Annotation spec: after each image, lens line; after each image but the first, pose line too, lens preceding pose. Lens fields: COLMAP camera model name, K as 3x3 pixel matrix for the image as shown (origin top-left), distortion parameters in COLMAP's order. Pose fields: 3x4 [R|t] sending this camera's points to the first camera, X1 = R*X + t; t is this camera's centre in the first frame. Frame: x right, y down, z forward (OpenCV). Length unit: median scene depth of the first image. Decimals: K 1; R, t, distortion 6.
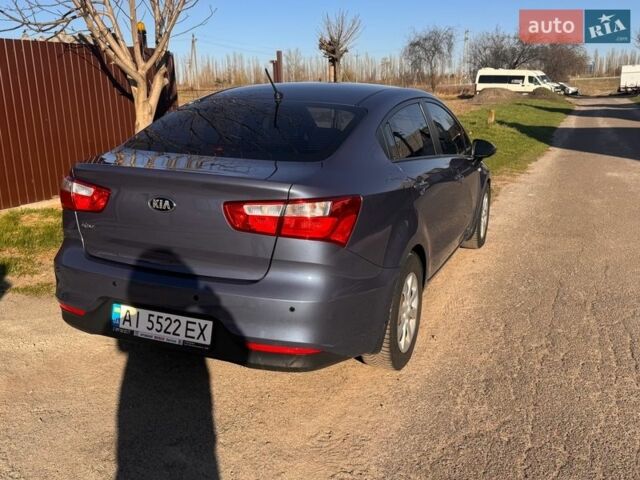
lens RADIAL K [[592.8, 0, 324.5], [0, 592.8, 243.0], [0, 0, 1]] dist [0.139583, -0.266037]
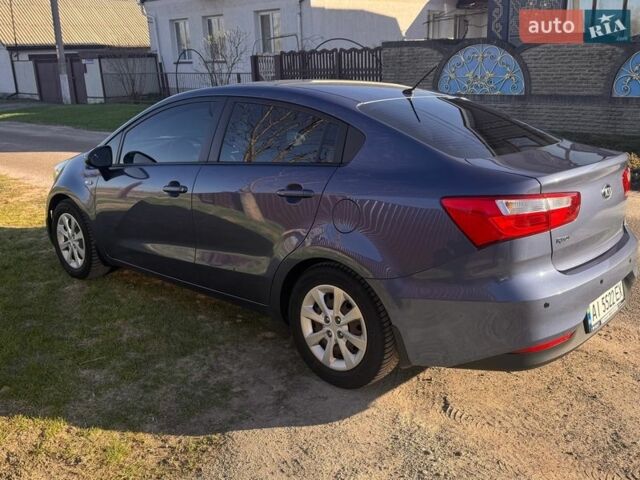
lens RADIAL K [[592.8, 0, 324.5], [0, 592.8, 243.0], [0, 0, 1]] dist [0.139583, -0.266037]
pose [[0.317340, -0.264262, 0.910747, -0.530433], [0.255285, 0.948741, 0.186334, -0.113190], [-0.913304, 0.173369, 0.368536, 0.396491]]
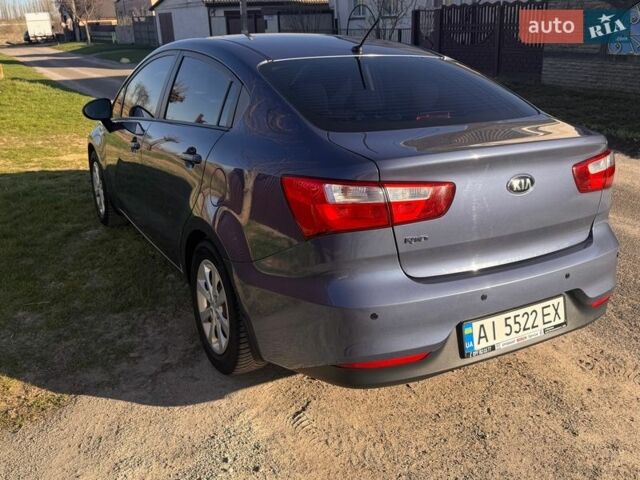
lens RADIAL K [[592.8, 0, 324.5], [0, 592.8, 243.0], [0, 0, 1]] dist [0.139583, -0.266037]
pose [[0.603442, -0.269449, 0.750503, -0.399647], [0.210291, 0.961636, 0.176167, -0.070132], [-0.769179, 0.051518, 0.636954, 0.250092]]
